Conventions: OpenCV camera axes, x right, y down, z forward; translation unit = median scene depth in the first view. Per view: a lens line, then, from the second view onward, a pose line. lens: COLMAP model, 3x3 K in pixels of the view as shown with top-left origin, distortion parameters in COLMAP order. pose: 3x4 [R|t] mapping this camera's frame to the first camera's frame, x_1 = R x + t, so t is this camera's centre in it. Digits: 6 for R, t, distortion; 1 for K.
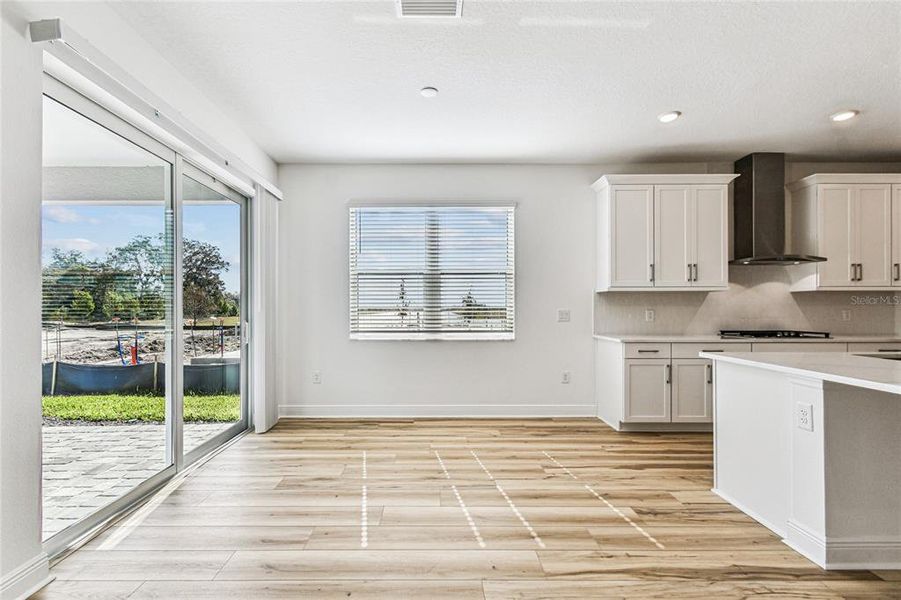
lens RADIAL K [[413.0, 0, 448.9], [0, 413.0, 308.3], [0, 0, 1]] dist [0.004408, -0.000305]
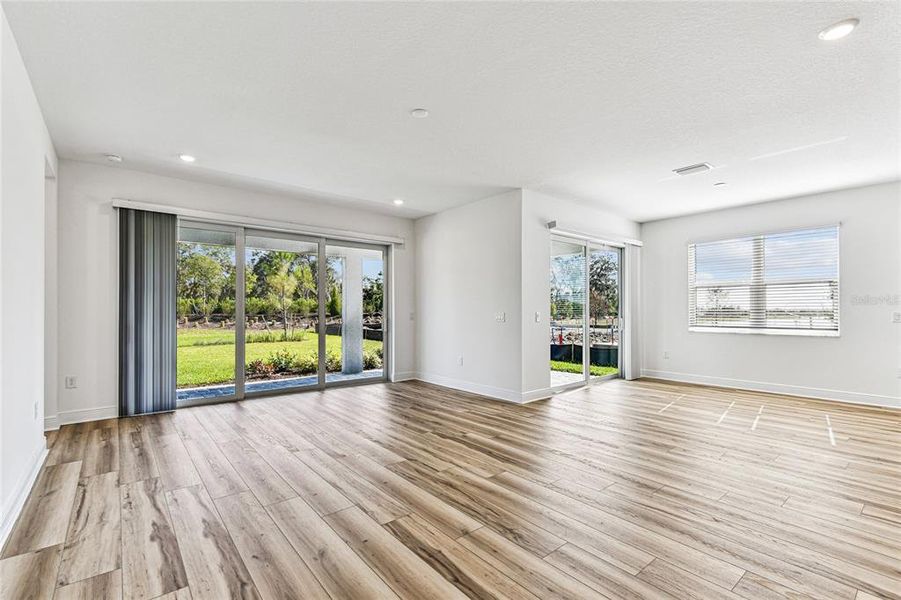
lens RADIAL K [[413.0, 0, 436.0], [0, 413.0, 311.5], [0, 0, 1]] dist [0.004408, -0.000305]
pose [[0.606076, 0.000612, -0.795406, 0.261270], [0.001185, 0.999998, 0.001672, -0.000588], [0.795406, -0.001956, 0.606074, -0.422769]]
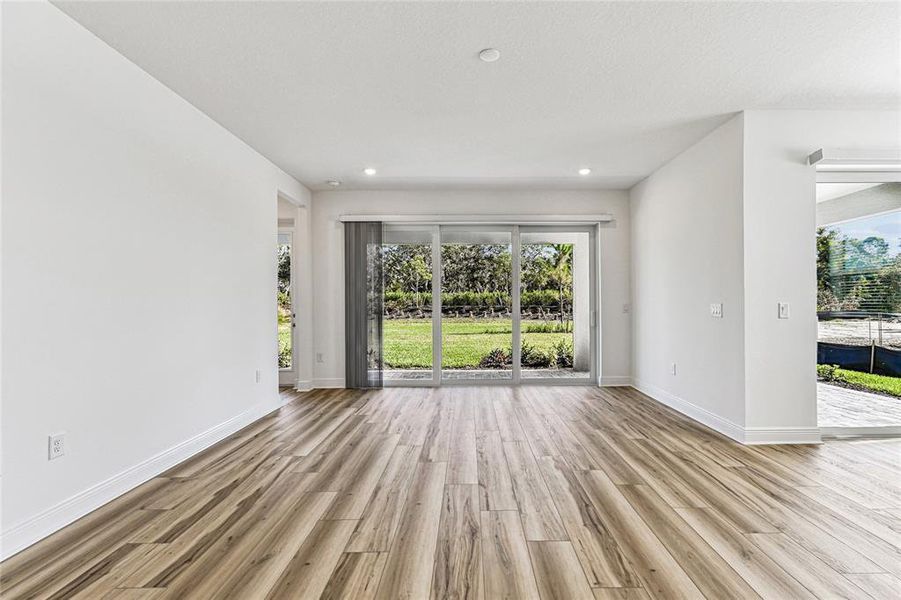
lens RADIAL K [[413.0, 0, 449.6], [0, 413.0, 304.4], [0, 0, 1]] dist [0.004408, -0.000305]
pose [[-0.025546, 0.002465, -0.999671, 0.253667], [0.007650, 0.999968, 0.002270, 0.000251], [0.999644, -0.007589, -0.025564, -0.167549]]
